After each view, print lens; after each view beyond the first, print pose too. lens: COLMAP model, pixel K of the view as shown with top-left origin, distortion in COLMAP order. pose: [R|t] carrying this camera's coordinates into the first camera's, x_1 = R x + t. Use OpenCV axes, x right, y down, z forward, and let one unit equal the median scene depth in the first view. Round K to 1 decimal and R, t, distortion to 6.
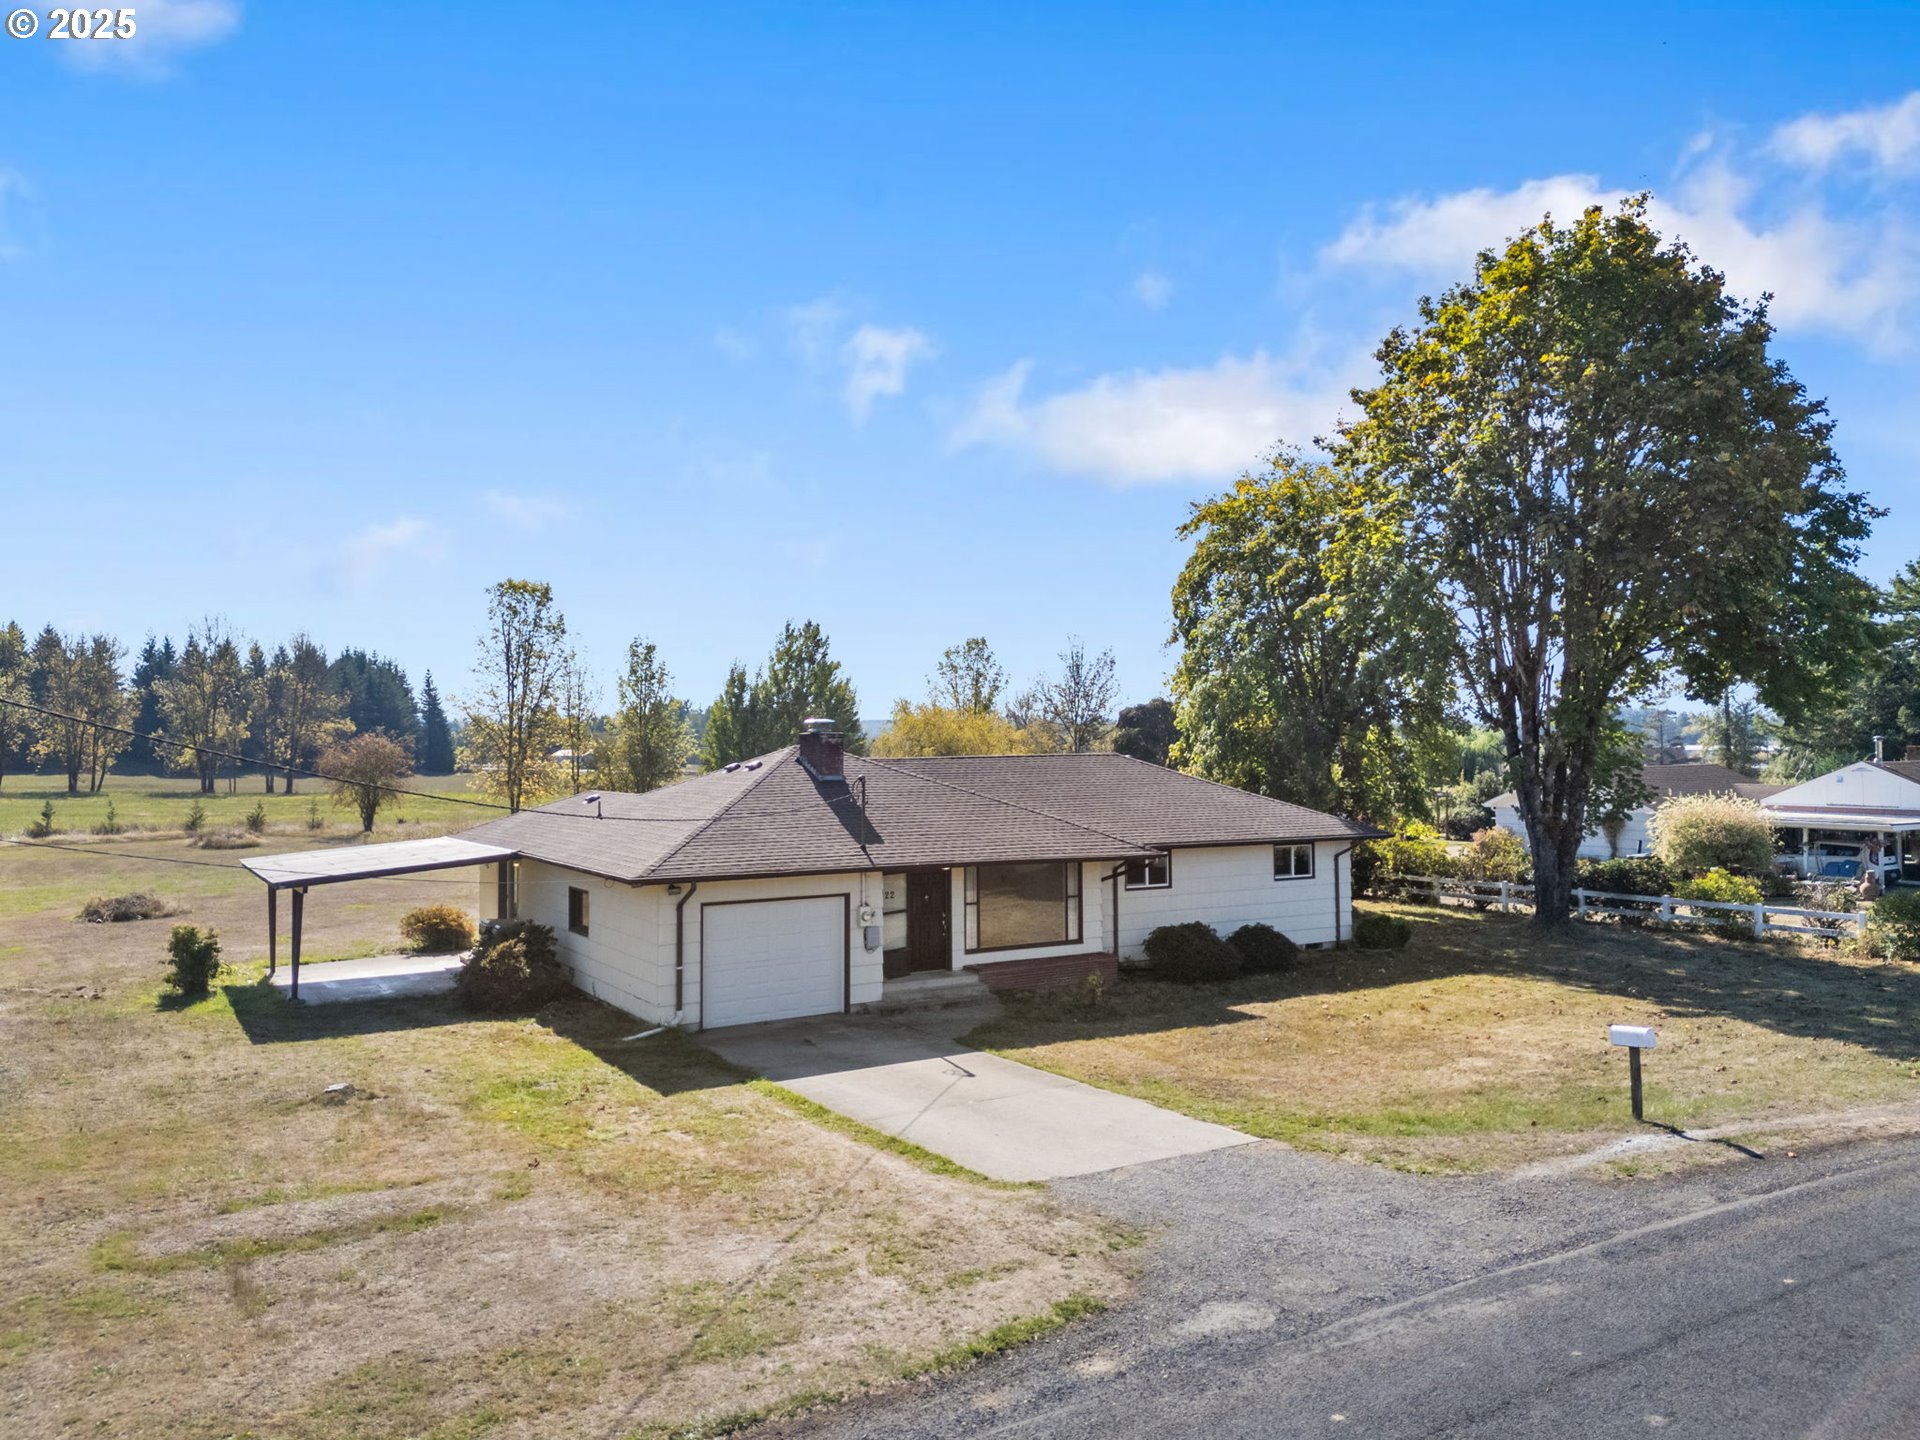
lens RADIAL K [[1382.9, 0, 968.4], [0, 1382.9, 692.8], [0, 0, 1]] dist [0.083257, -0.095845]
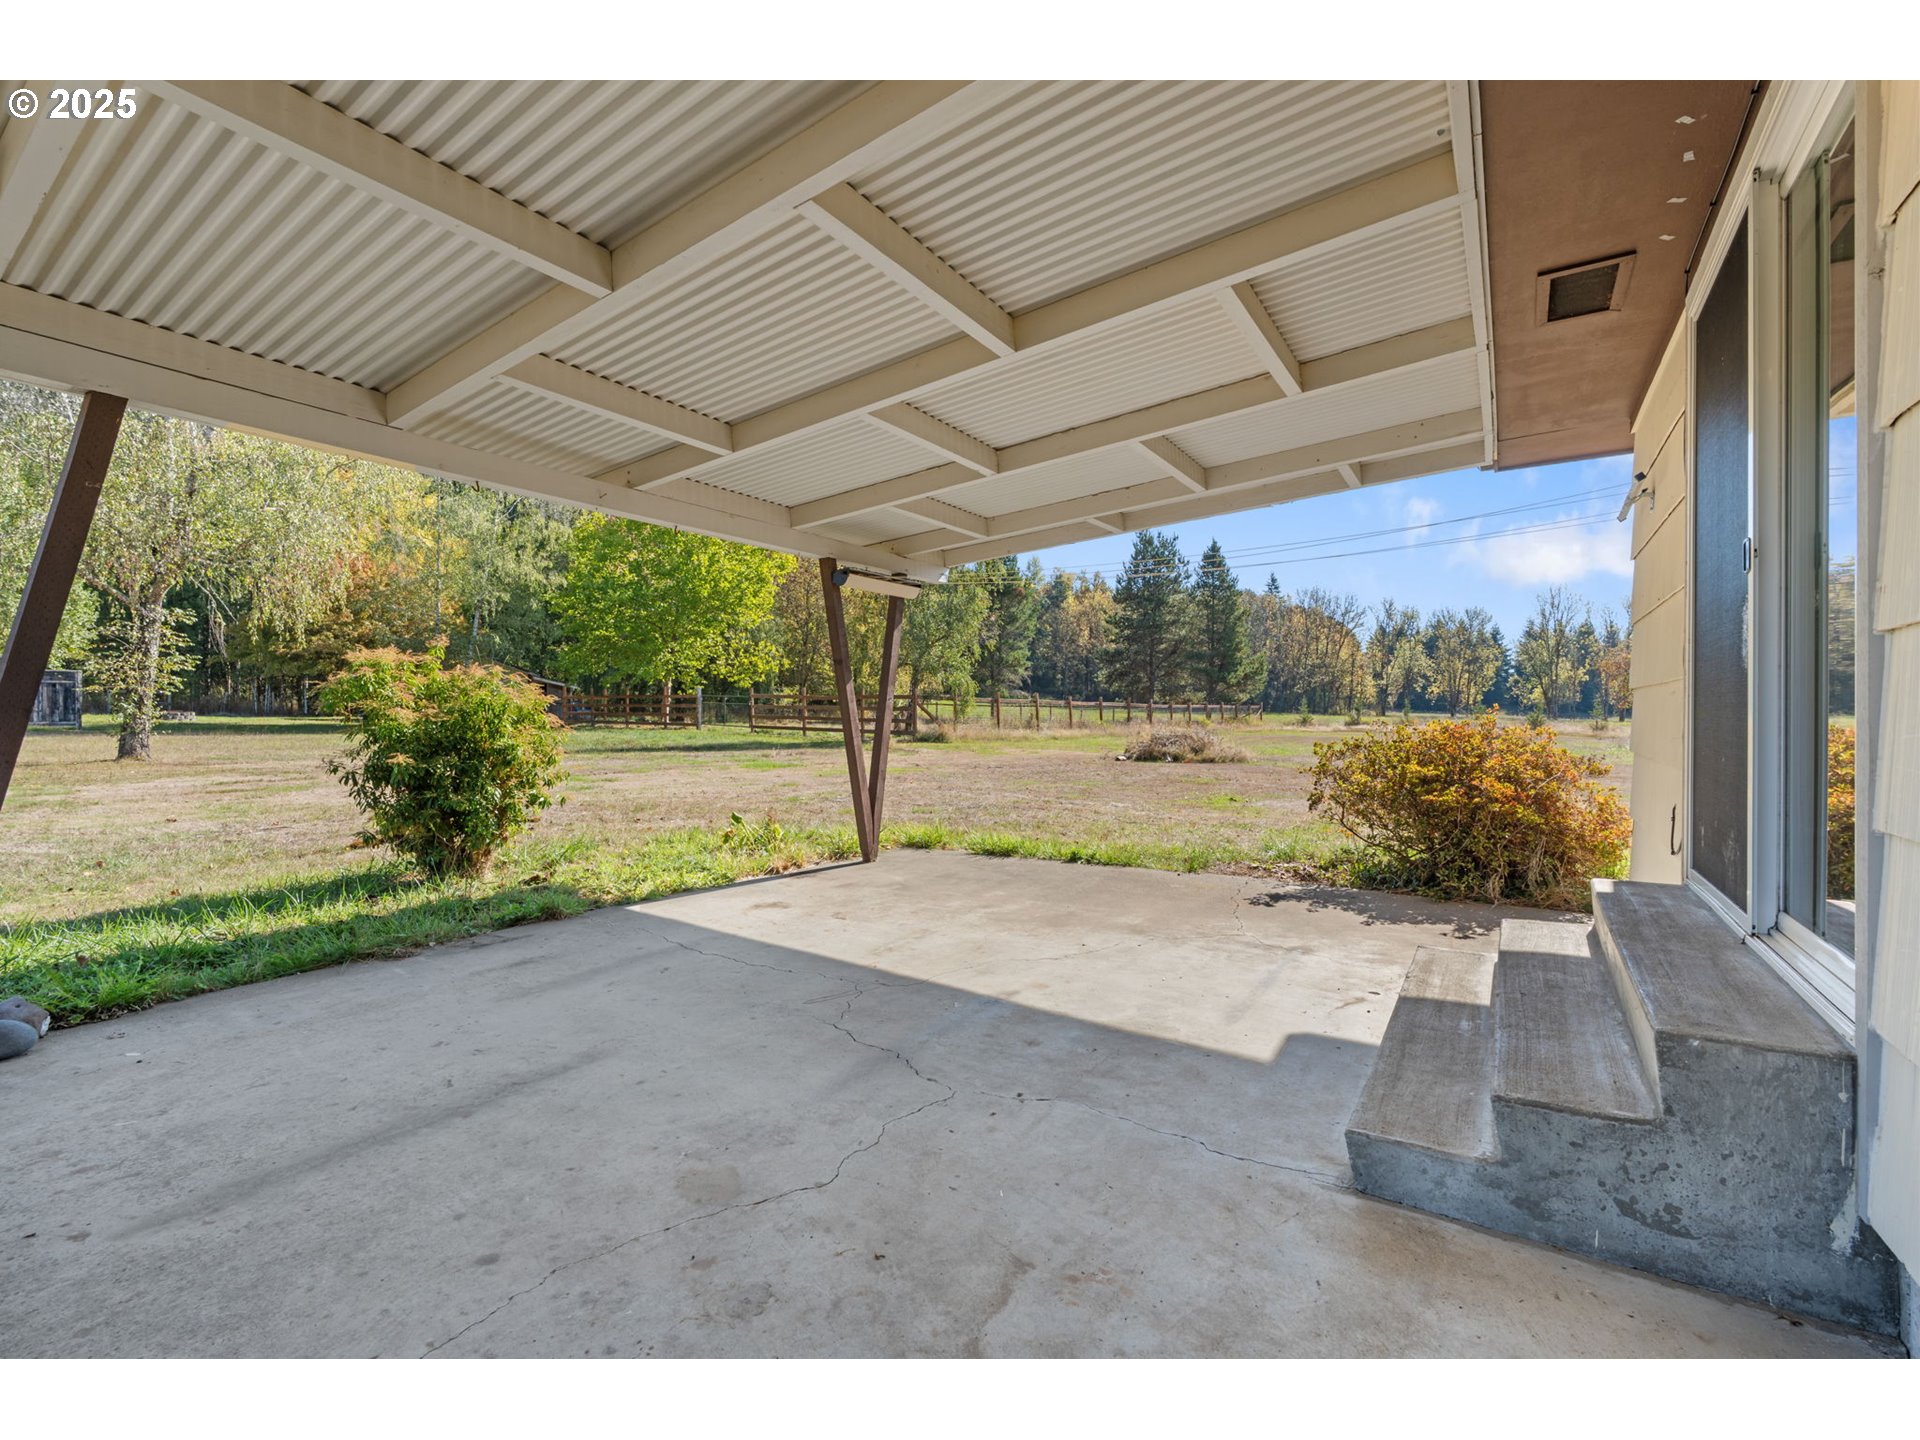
lens RADIAL K [[865.2, 0, 967.7], [0, 865.2, 738.9], [0, 0, 1]] dist [-0.000802, -0.000048]
pose [[0.435055, 0.033435, -0.899783, -0.340006], [0.032761, 0.998061, 0.052928, 0.183530], [0.899808, -0.052504, 0.433116, 1.072976]]
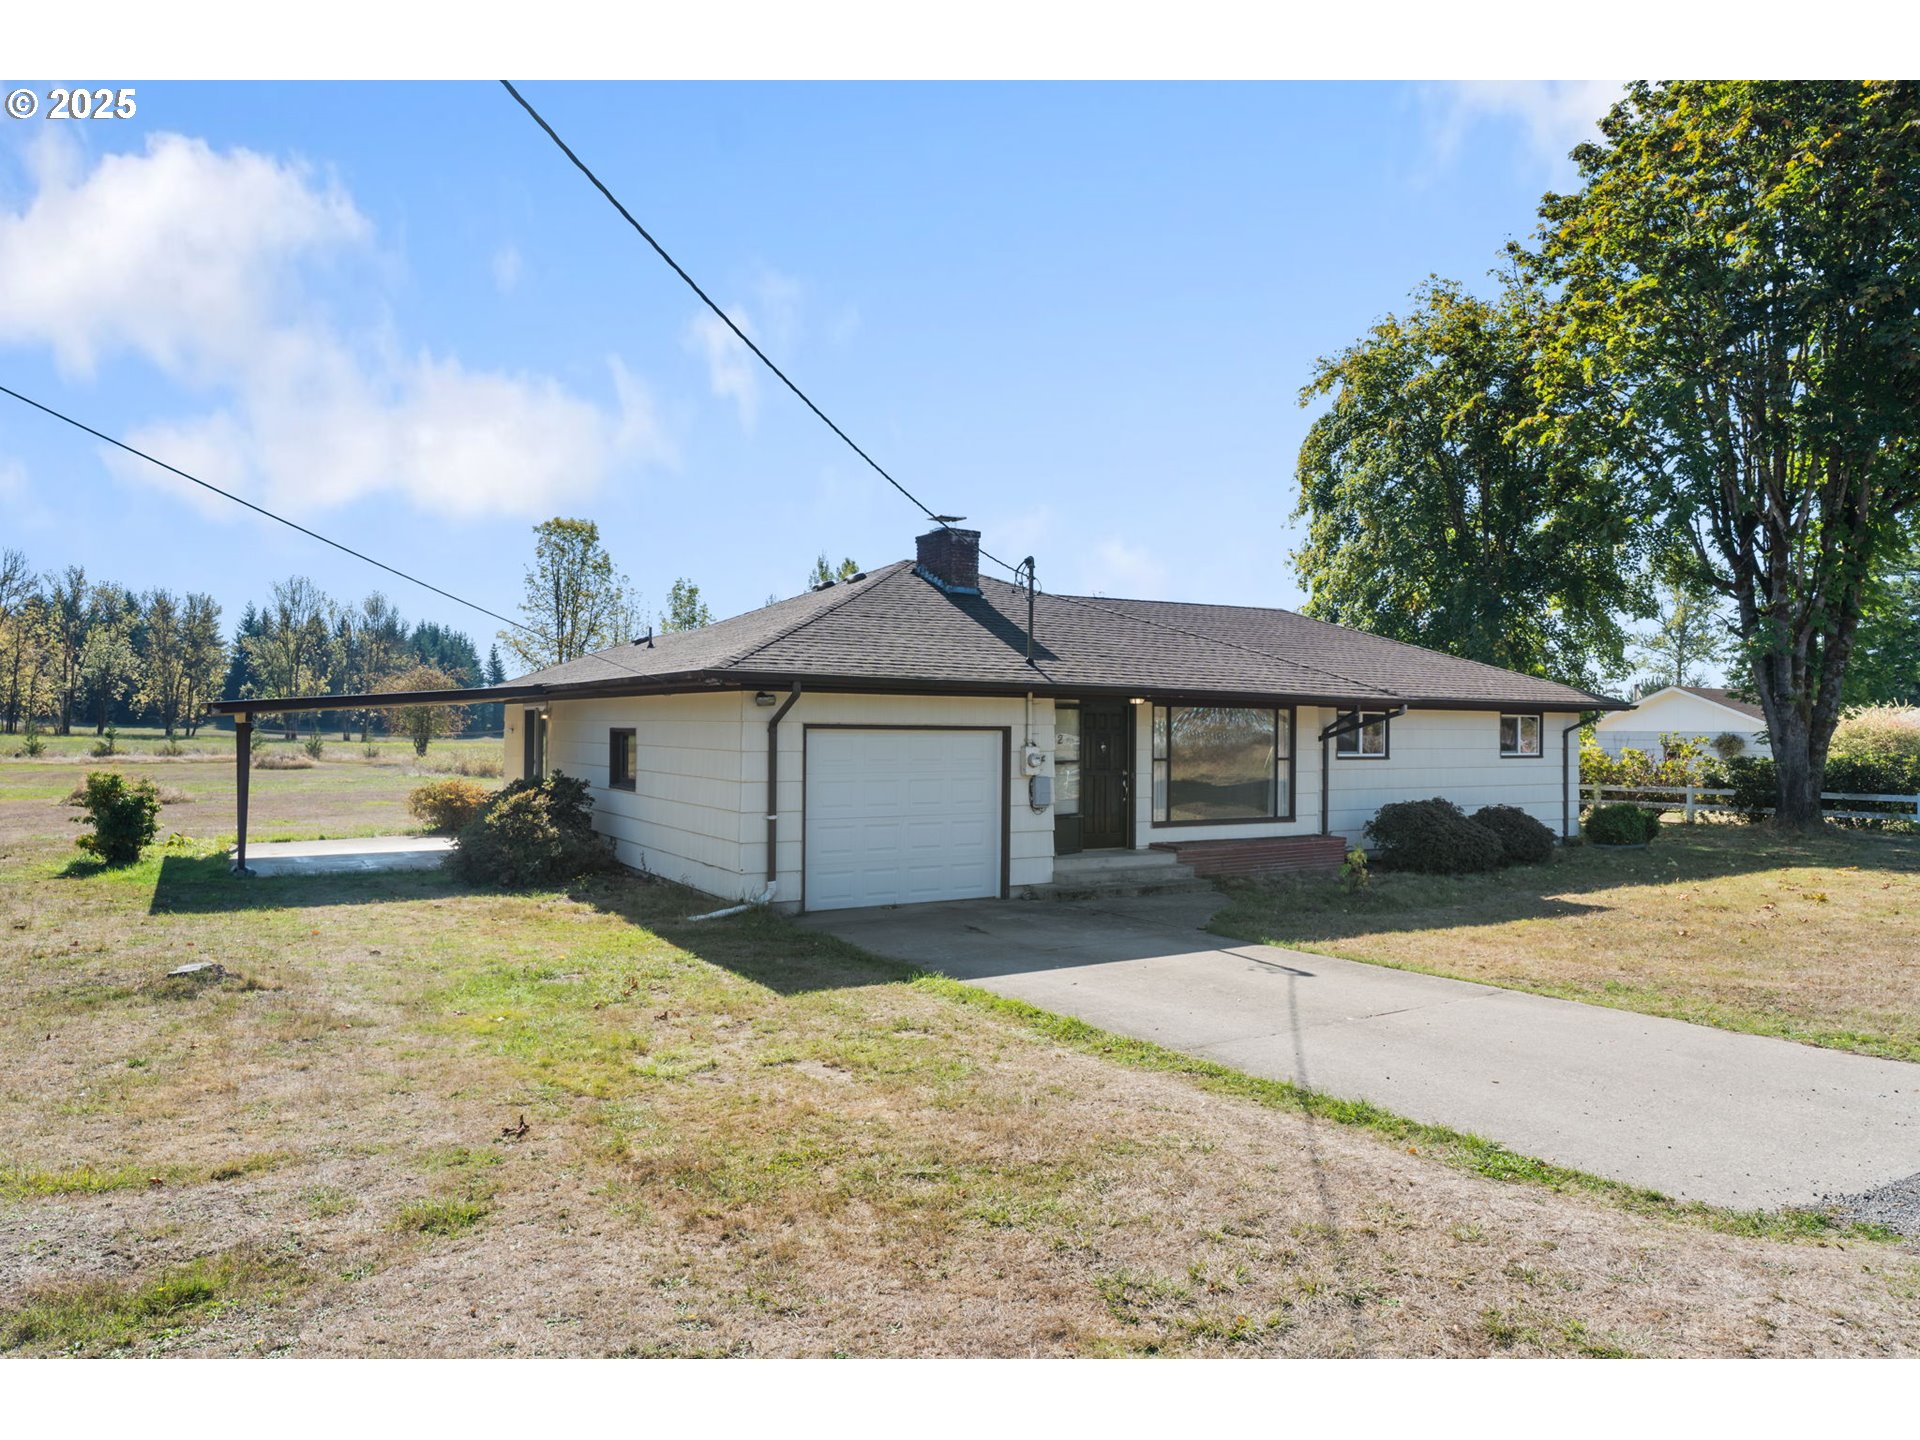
lens RADIAL K [[1224.3, 0, 957.8], [0, 1224.3, 695.7], [0, 0, 1]] dist [-0.004676, -0.003330]
pose [[0.999881, 0.012941, -0.008358, -0.100592], [-0.012827, 0.999827, 0.013439, 0.114244], [0.008530, -0.013330, 0.999875, 0.366210]]
